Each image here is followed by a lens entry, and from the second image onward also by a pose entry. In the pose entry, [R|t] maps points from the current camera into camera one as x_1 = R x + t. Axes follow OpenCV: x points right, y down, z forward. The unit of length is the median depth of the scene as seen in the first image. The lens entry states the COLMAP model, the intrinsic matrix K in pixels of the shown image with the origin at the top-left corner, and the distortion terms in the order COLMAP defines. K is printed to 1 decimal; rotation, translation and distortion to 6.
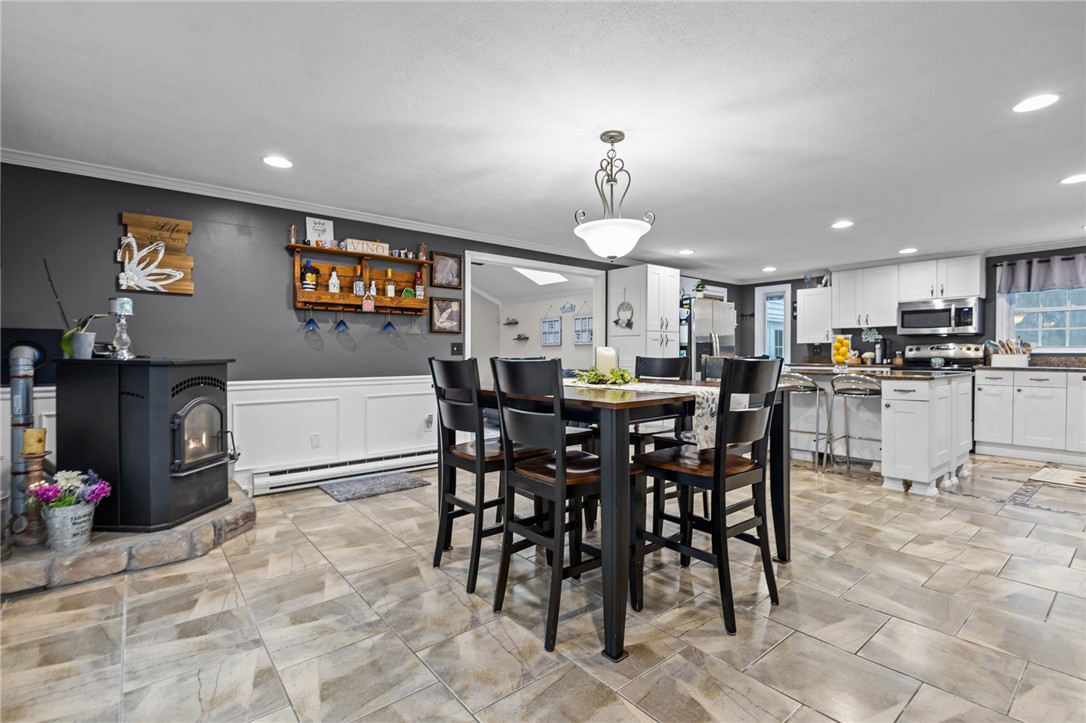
lens RADIAL K [[501.7, 0, 539.4], [0, 501.7, 360.7], [0, 0, 1]] dist [0.006079, -0.003839]
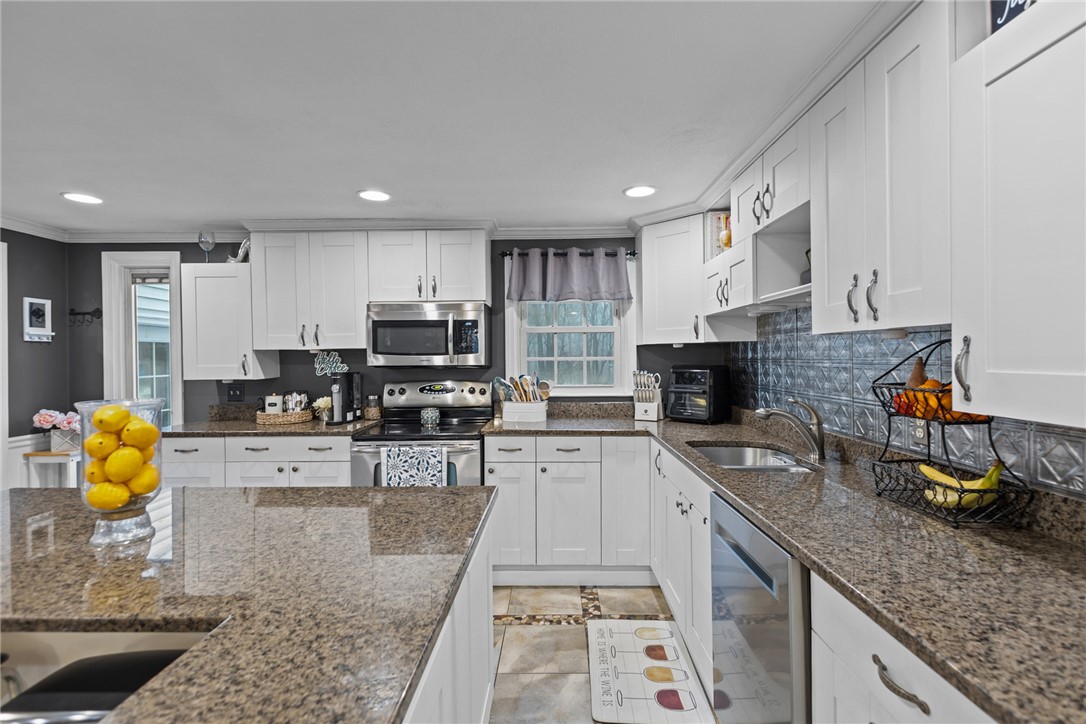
lens RADIAL K [[501.7, 0, 542.6], [0, 501.7, 358.2], [0, 0, 1]] dist [0.006079, -0.003839]
pose [[0.644644, -0.015090, 0.764334, 0.454392], [0.016202, 0.999850, 0.006075, -0.063658], [-0.764311, 0.008467, 0.644792, 0.553614]]
